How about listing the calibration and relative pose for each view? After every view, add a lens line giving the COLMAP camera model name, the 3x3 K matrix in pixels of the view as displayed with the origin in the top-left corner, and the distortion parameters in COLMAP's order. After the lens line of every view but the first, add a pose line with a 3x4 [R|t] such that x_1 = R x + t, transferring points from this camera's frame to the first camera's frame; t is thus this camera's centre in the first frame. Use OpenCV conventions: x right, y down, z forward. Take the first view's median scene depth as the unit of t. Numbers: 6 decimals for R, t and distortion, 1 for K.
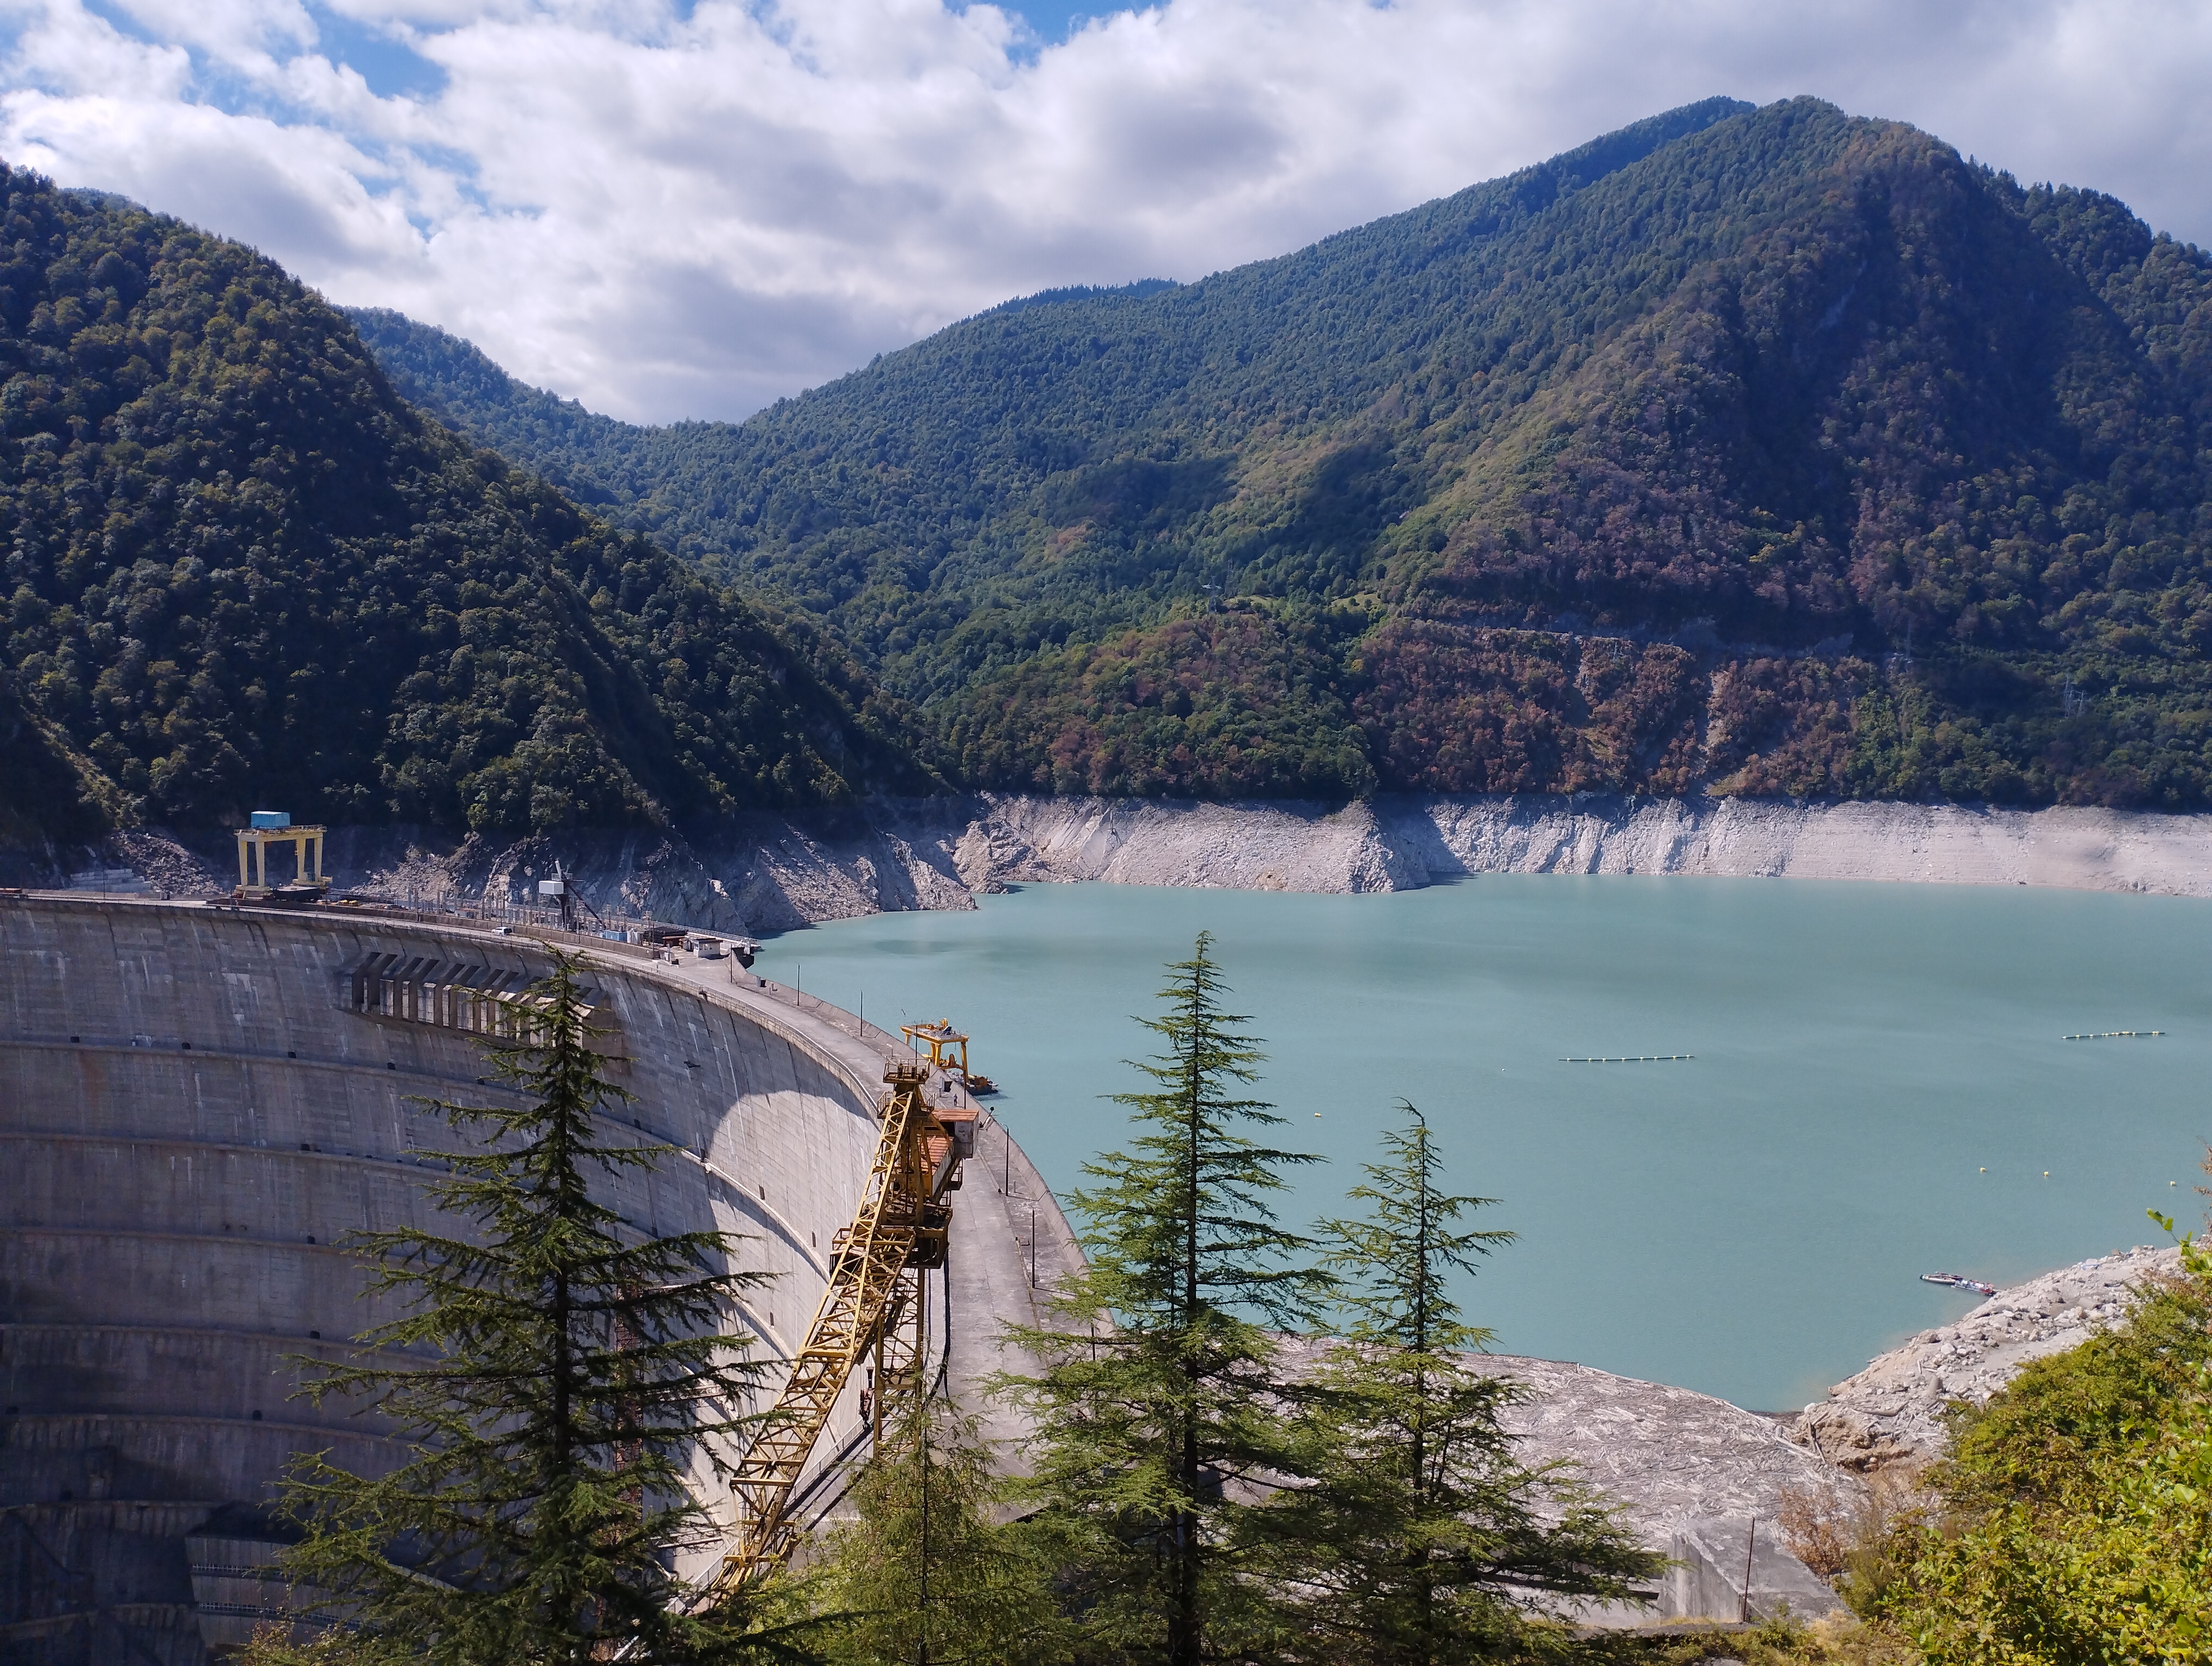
lens RADIAL K [[1840.6, 0, 1106.0], [0, 1840.6, 833.0], [0, 0, 1]] dist [0.102244, -0.120123]
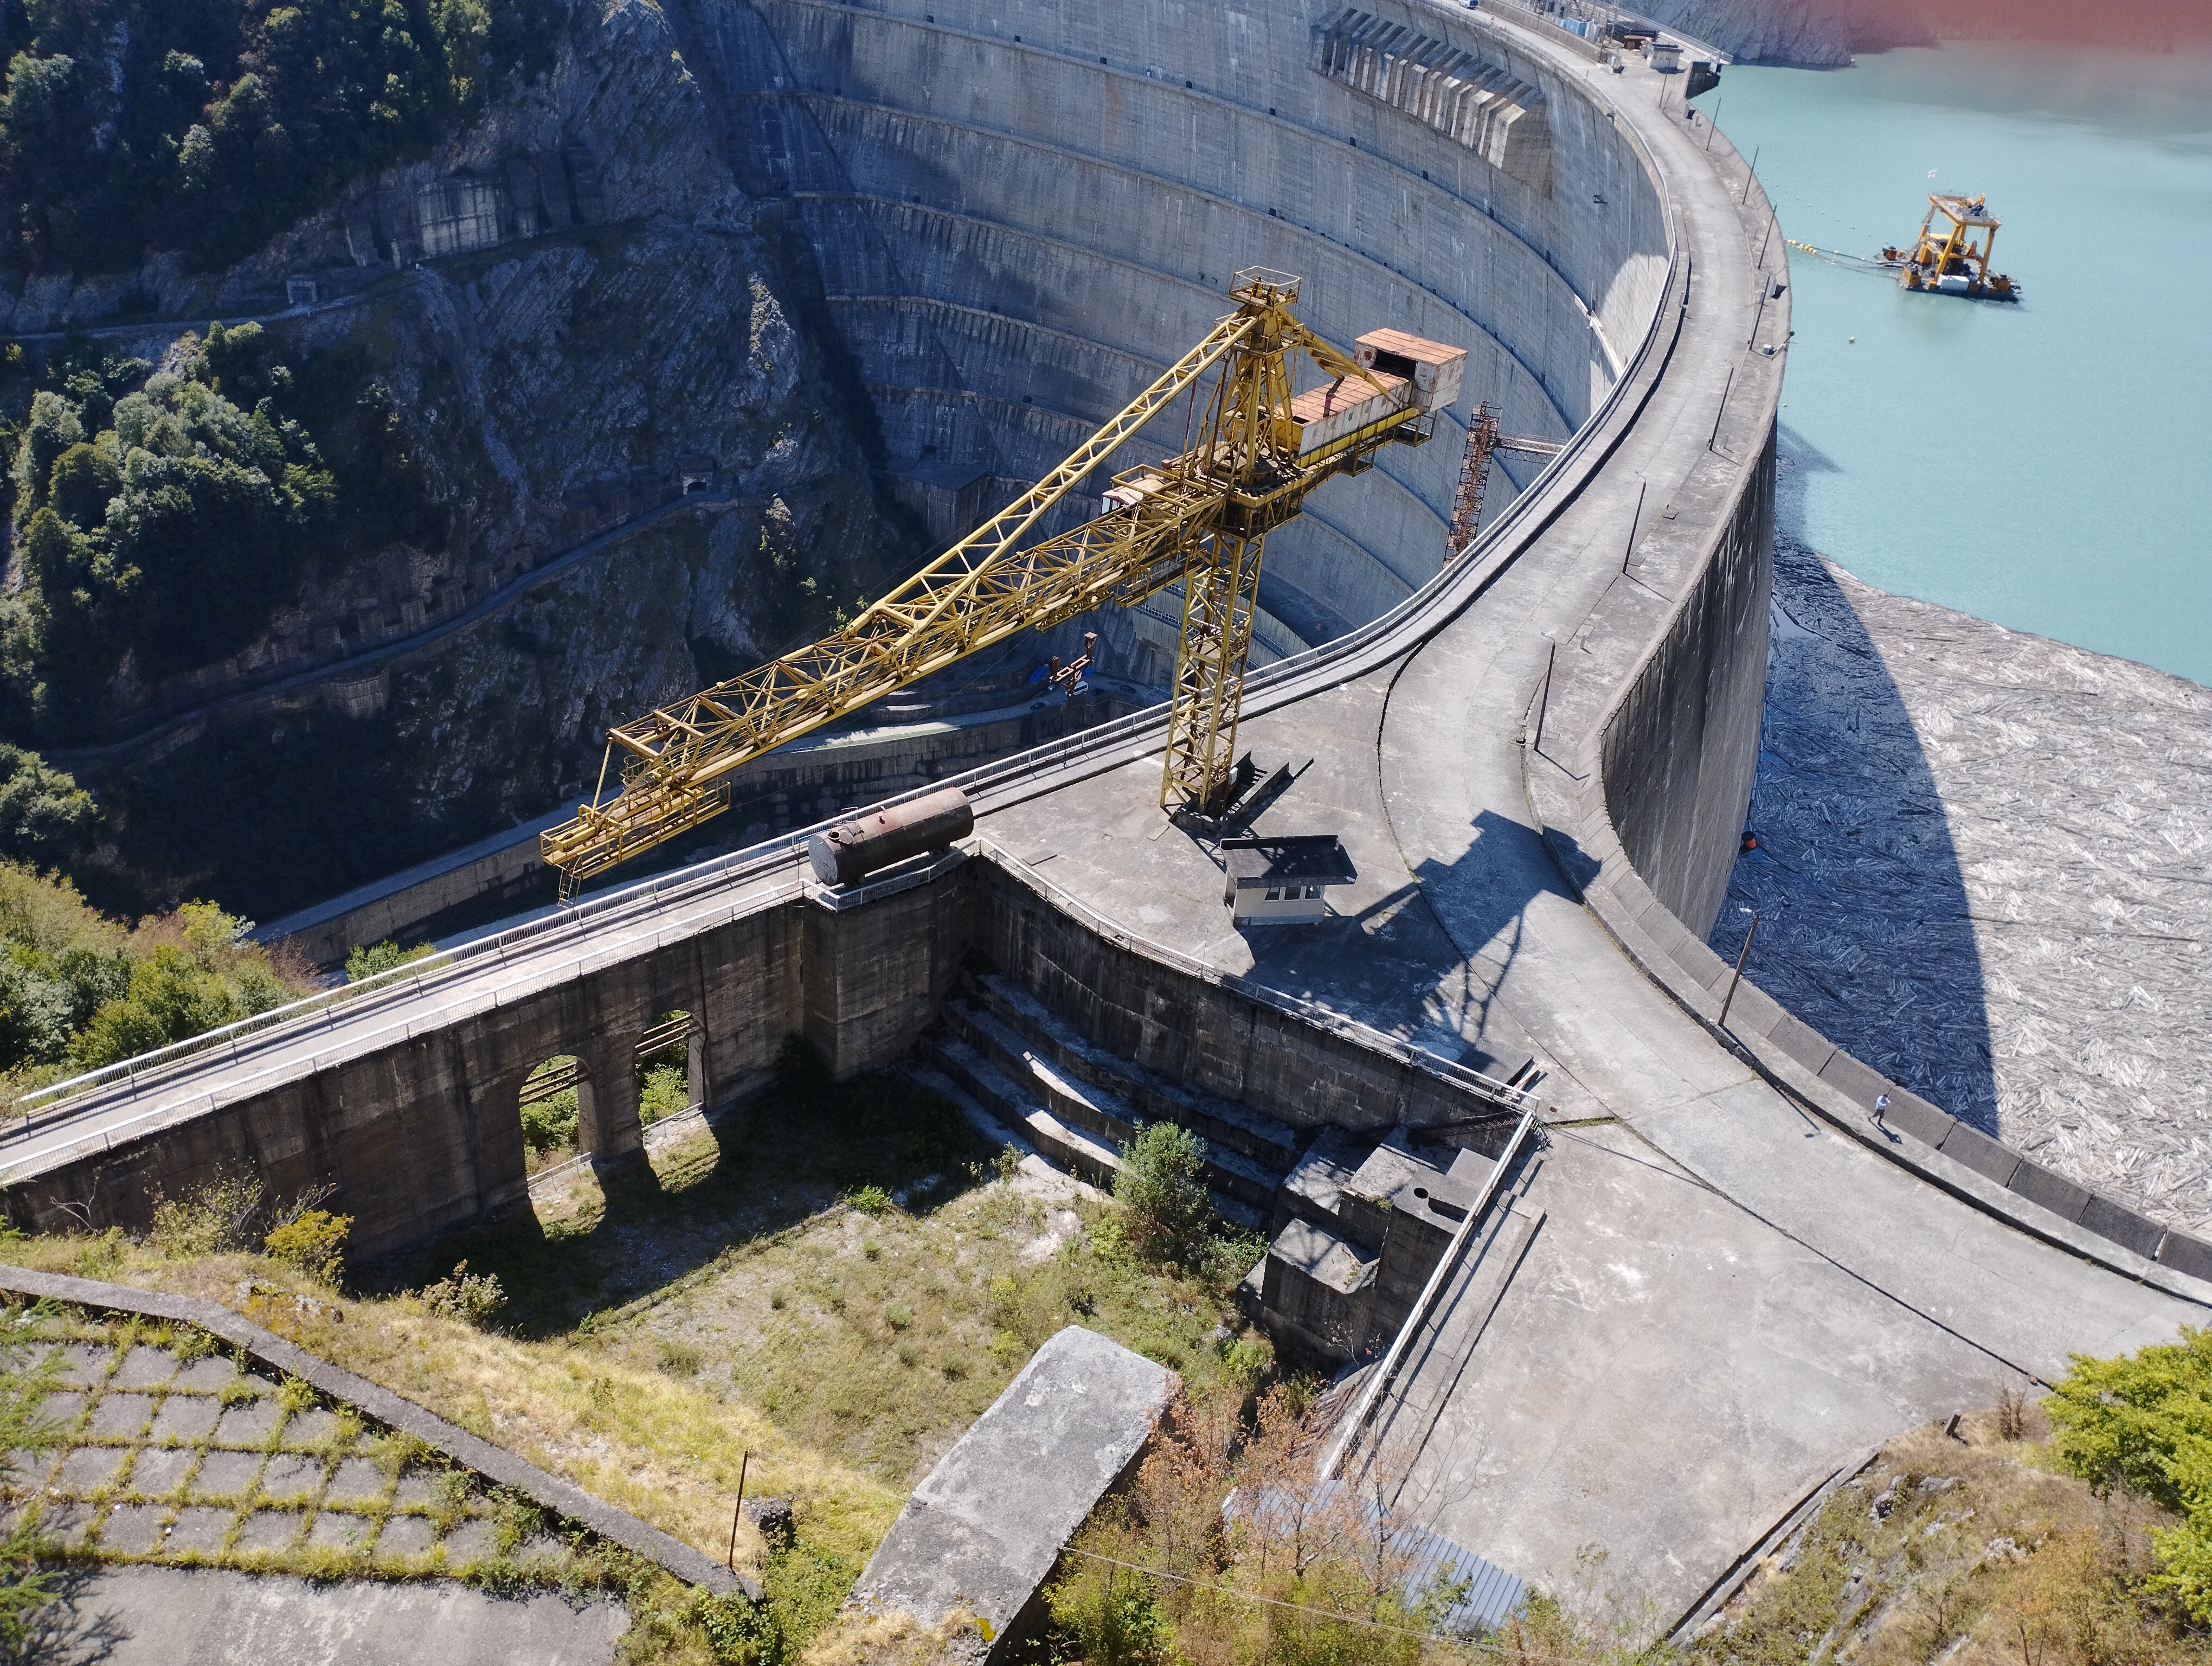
lens RADIAL K [[1816.1, 0, 1105.7], [0, 1816.1, 841.0], [0, 0, 1]] dist [0.121519, -0.160534]
pose [[0.817384, 0.347385, -0.459572, 0.074681], [-0.097203, 0.869465, 0.484336, -0.010098], [0.567833, -0.351217, 0.744454, 0.083100]]
